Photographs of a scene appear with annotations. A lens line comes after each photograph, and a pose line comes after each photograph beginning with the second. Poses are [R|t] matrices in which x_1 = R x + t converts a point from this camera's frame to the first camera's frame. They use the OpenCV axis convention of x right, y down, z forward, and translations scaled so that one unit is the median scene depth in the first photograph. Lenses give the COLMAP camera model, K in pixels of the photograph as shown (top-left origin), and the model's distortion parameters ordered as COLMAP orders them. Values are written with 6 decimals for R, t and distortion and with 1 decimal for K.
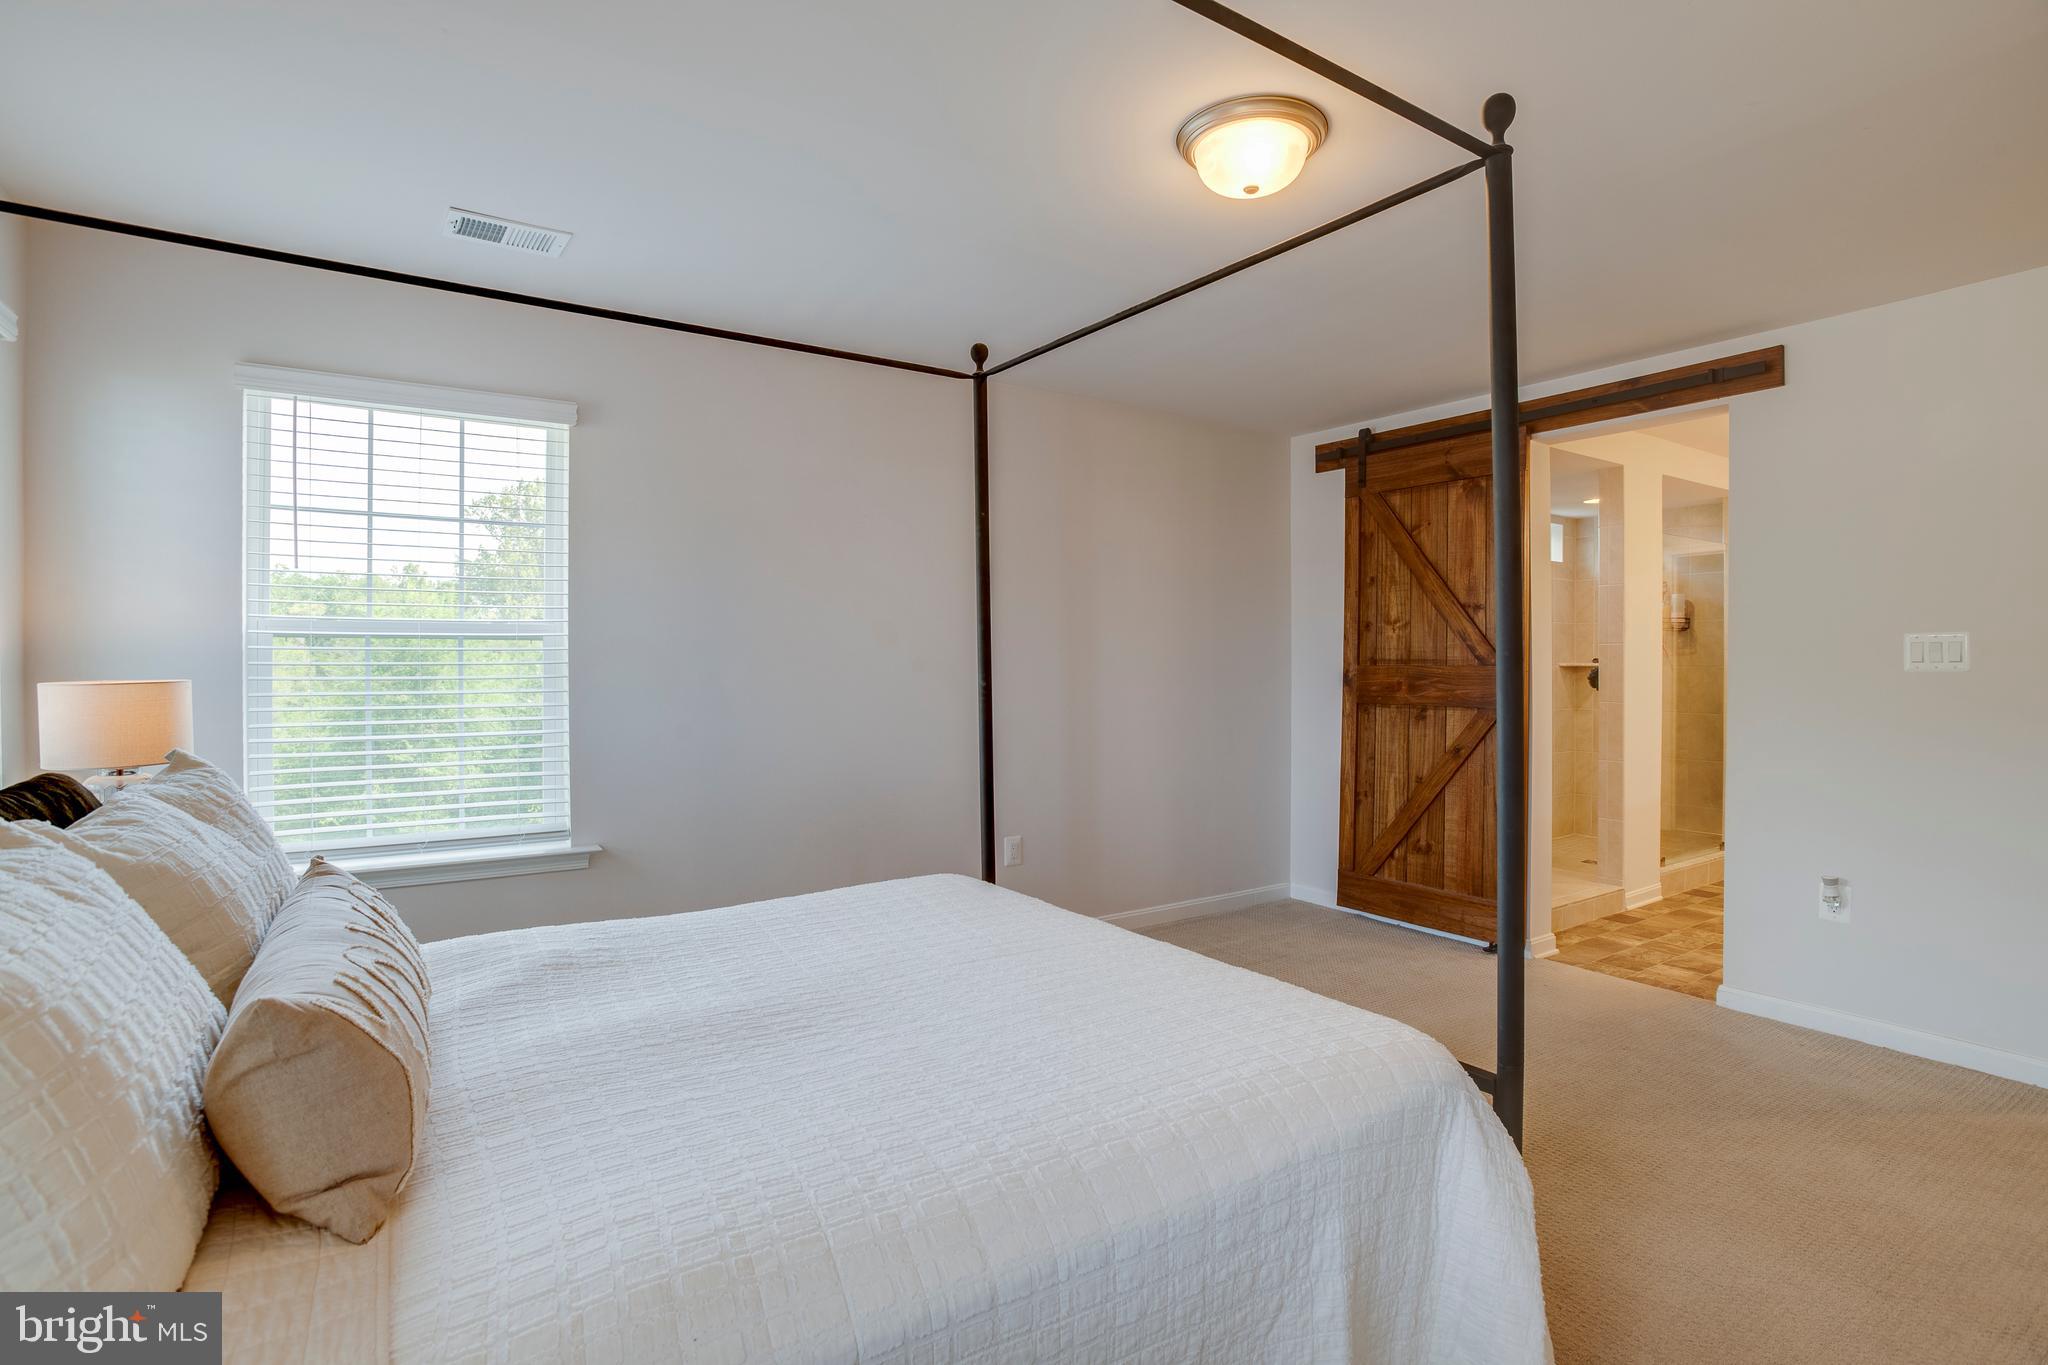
lens RADIAL K [[998.4, 0, 1012.7], [0, 998.4, 671.1], [0, 0, 1]] dist [-0.063630, 0.000314]
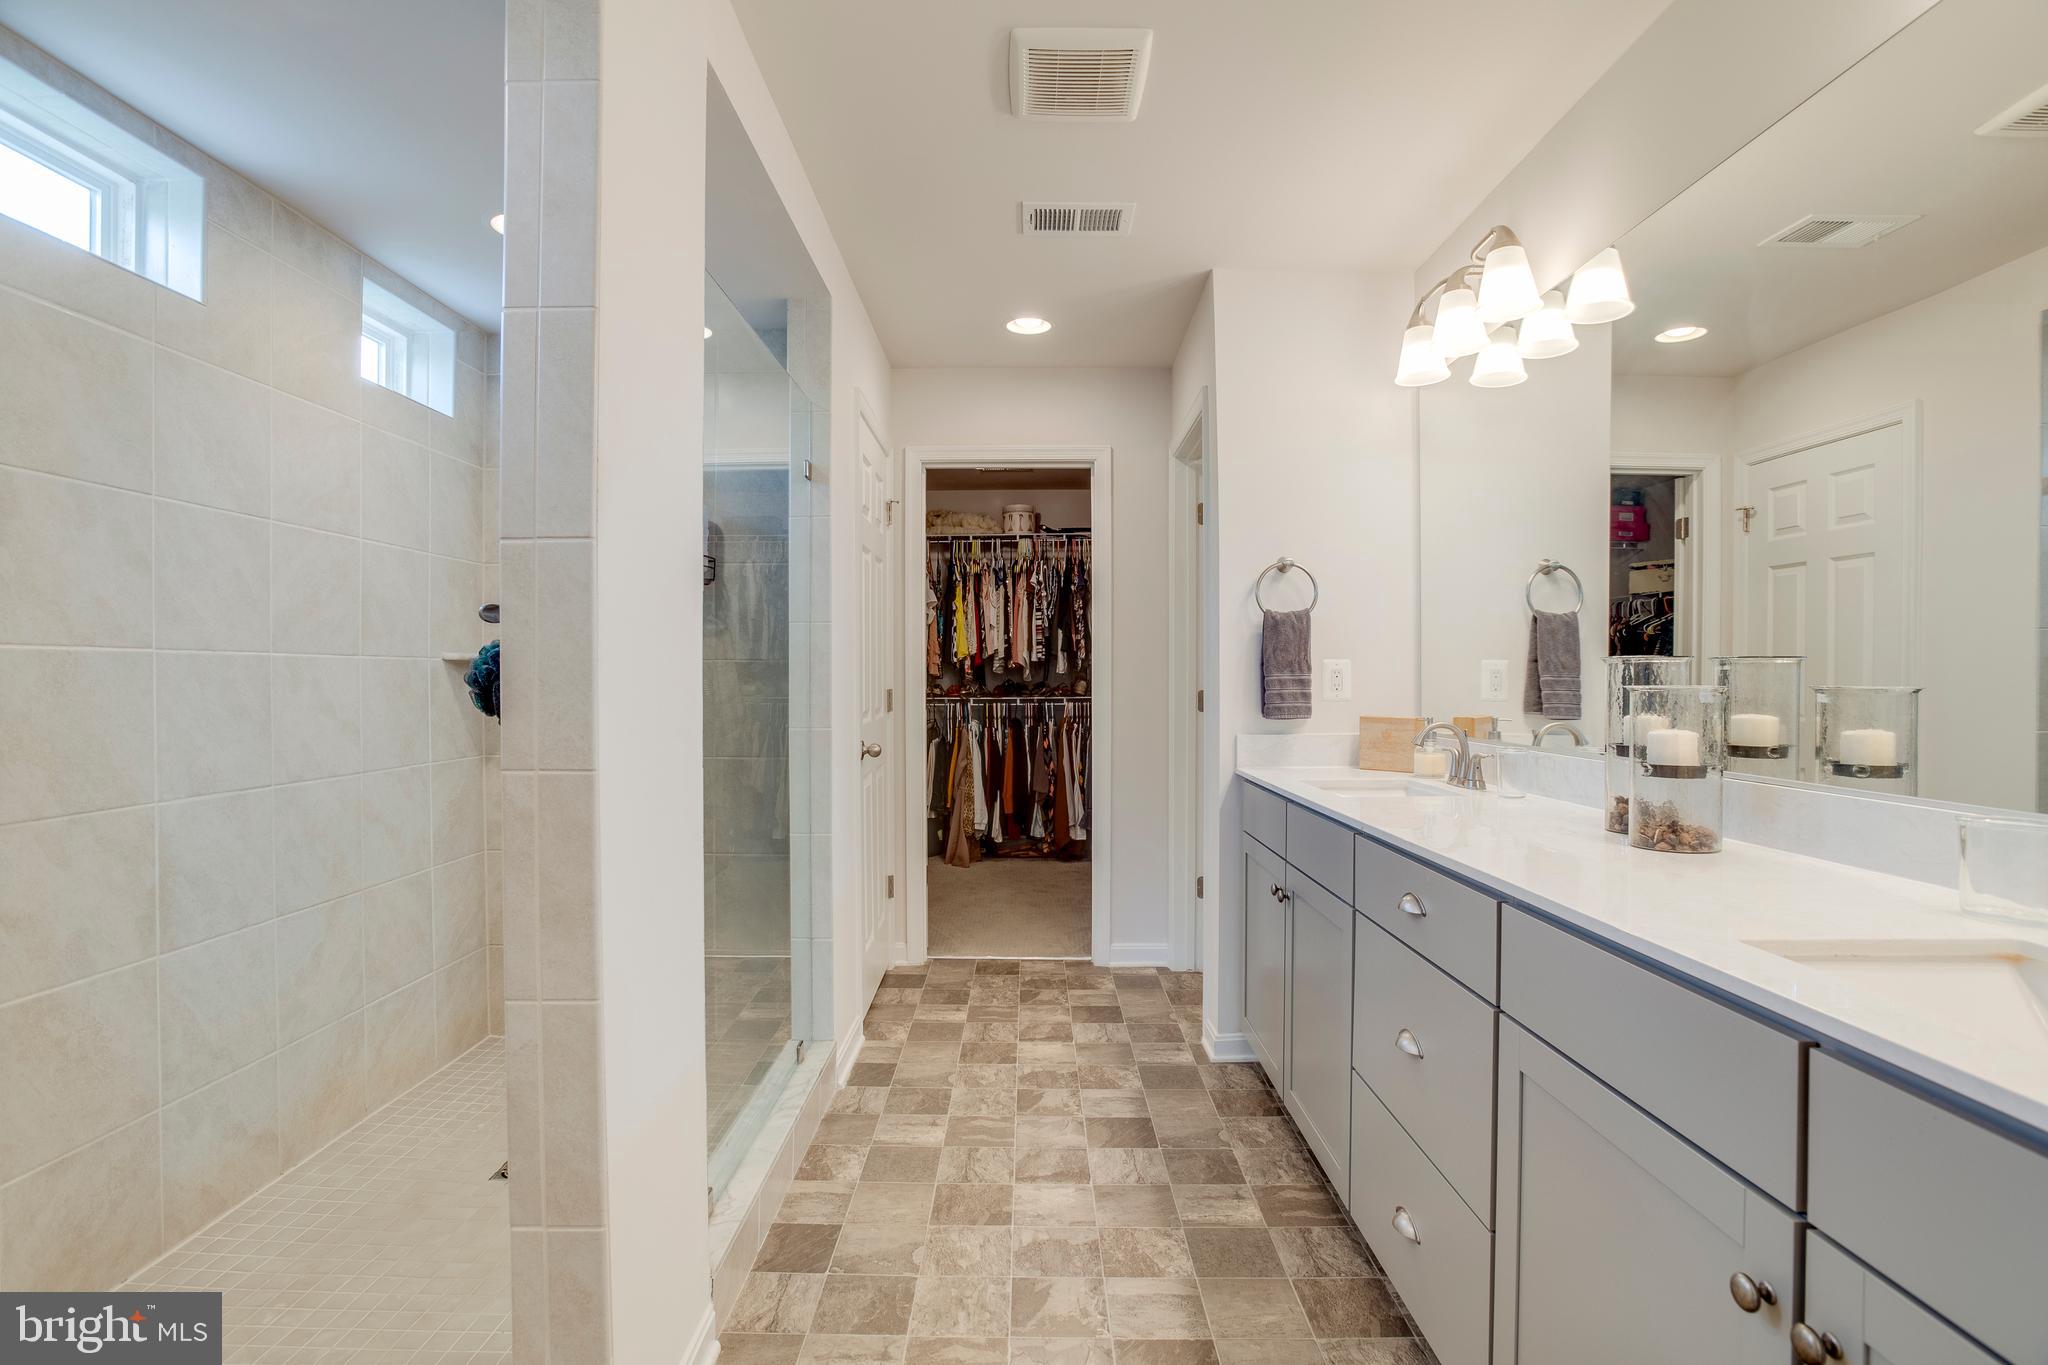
lens RADIAL K [[998.4, 0, 1012.7], [0, 998.4, 671.1], [0, 0, 1]] dist [-0.063630, 0.000314]
pose [[0.568774, 0.004078, 0.822484, 0.460697], [0.010024, 0.999879, -0.011890, 0.009277], [-0.822433, 0.015007, 0.568664, 0.735558]]
